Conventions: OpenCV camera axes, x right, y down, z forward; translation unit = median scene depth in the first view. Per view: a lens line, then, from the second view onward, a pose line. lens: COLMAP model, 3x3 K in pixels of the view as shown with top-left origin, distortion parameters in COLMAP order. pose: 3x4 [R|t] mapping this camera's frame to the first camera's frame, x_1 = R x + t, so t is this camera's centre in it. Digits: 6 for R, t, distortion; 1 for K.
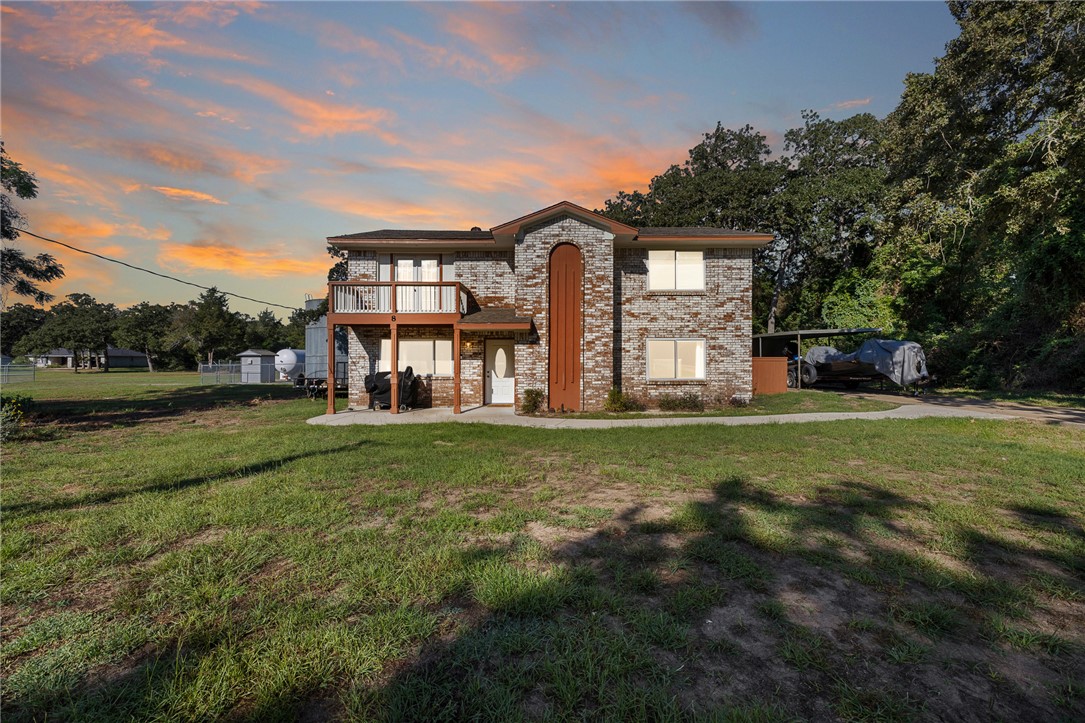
lens RADIAL K [[460.7, 0, 549.8], [0, 460.7, 360.8], [0, 0, 1]] dist [0.000613, 0.000276]
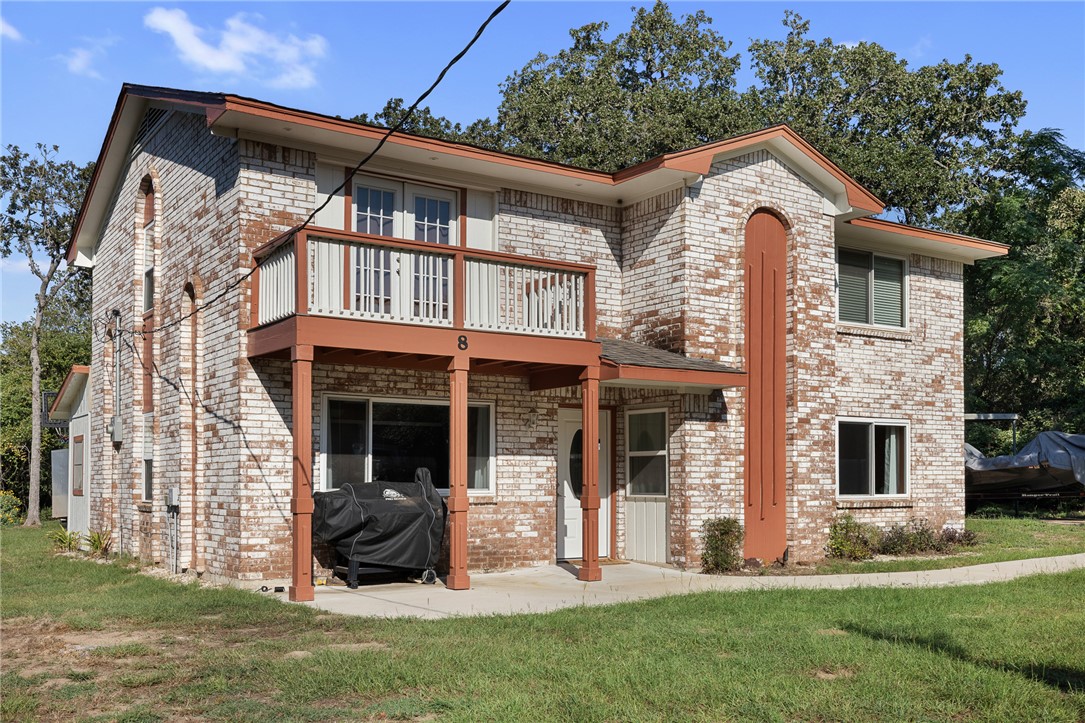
lens RADIAL K [[1080.6, 0, 566.2], [0, 1080.6, 473.8], [0, 0, 1]] dist [0.003159, 0.000000]
pose [[0.826609, 0.004001, 0.562763, -0.705701], [0.001668, 0.999953, -0.009560, 0.024541], [-0.562775, 0.008841, 0.826563, 0.183738]]
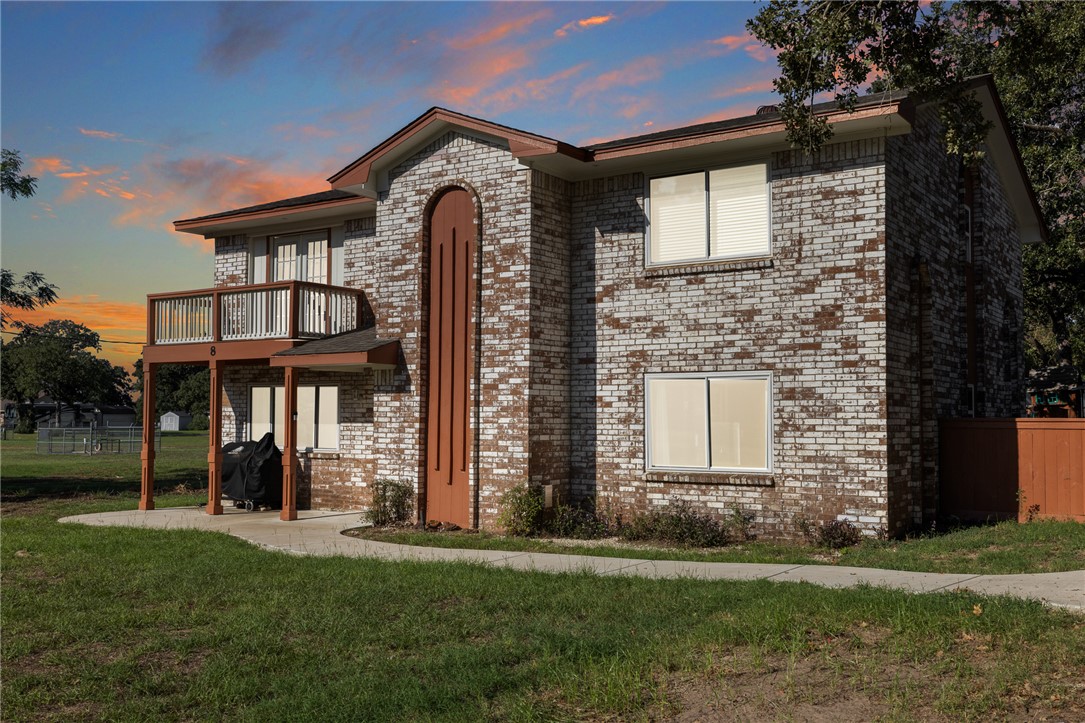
lens RADIAL K [[1080.6, 0, 548.5], [0, 1080.6, 363.1], [0, 0, 1]] dist [0.003159, 0.000000]
pose [[0.824522, -0.026481, -0.565210, 0.717259], [-0.004738, 0.998546, -0.053695, -0.004193], [0.565810, 0.046951, 0.823198, 0.100307]]
